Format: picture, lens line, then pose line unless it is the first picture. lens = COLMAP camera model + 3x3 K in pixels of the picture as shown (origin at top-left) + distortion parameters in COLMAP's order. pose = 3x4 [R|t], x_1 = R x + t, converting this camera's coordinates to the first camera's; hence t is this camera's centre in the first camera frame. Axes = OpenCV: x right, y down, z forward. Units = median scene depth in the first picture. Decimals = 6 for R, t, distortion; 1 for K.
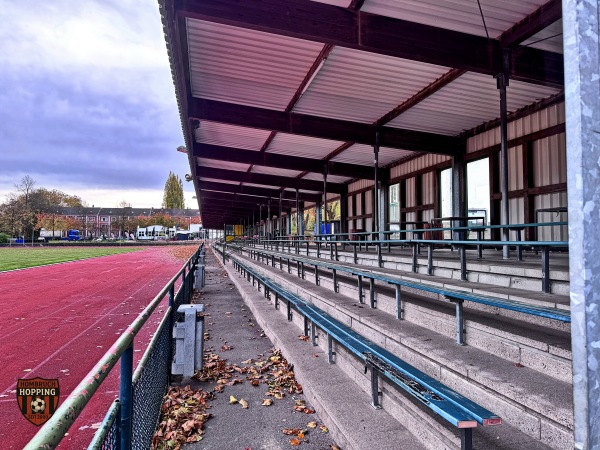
lens RADIAL K [[410.8, 0, 292.9], [0, 410.8, 226.5], [0, 0, 1]] dist [0.019950, -0.019737]
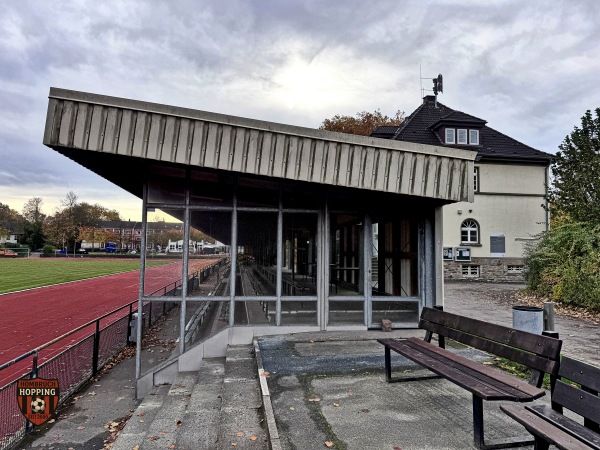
lens RADIAL K [[410.8, 0, 299.2], [0, 410.8, 227.0], [0, 0, 1]] dist [0.019950, -0.019737]
pose [[0.997860, 0.014230, -0.063825, 0.030891], [-0.016055, 0.999474, -0.028165, -0.010072], [0.063391, 0.029130, 0.997564, -0.052063]]
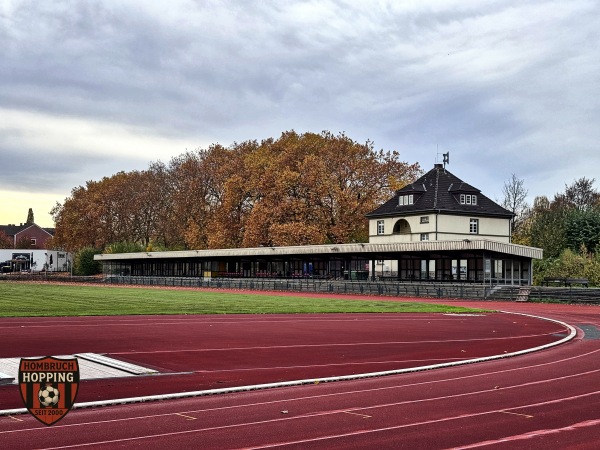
lens RADIAL K [[866.2, 0, 283.1], [0, 866.2, 224.3], [0, 0, 1]] dist [0.189458, 0.000000]
pose [[0.921800, 0.034527, 0.386124, -0.361455], [-0.026044, 0.999291, -0.027182, -0.018597], [-0.386789, 0.015000, 0.922046, -0.495956]]
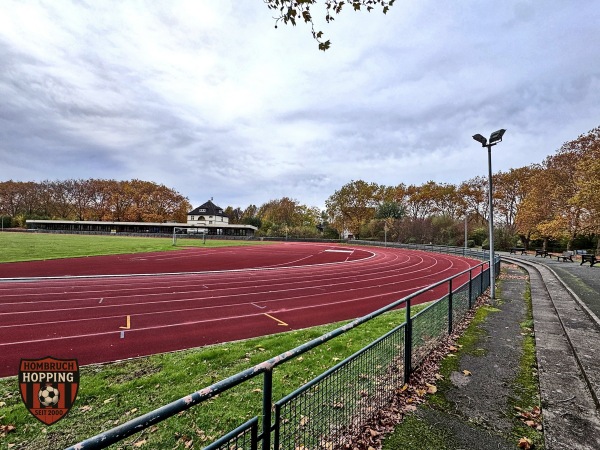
lens RADIAL K [[410.8, 0, 305.3], [0, 410.8, 224.3], [0, 0, 1]] dist [0.019950, -0.019737]
pose [[0.301243, 0.041224, 0.952656, -1.053839], [-0.061067, 0.997848, -0.023870, -0.012598], [-0.951590, -0.050985, 0.303112, -0.478827]]
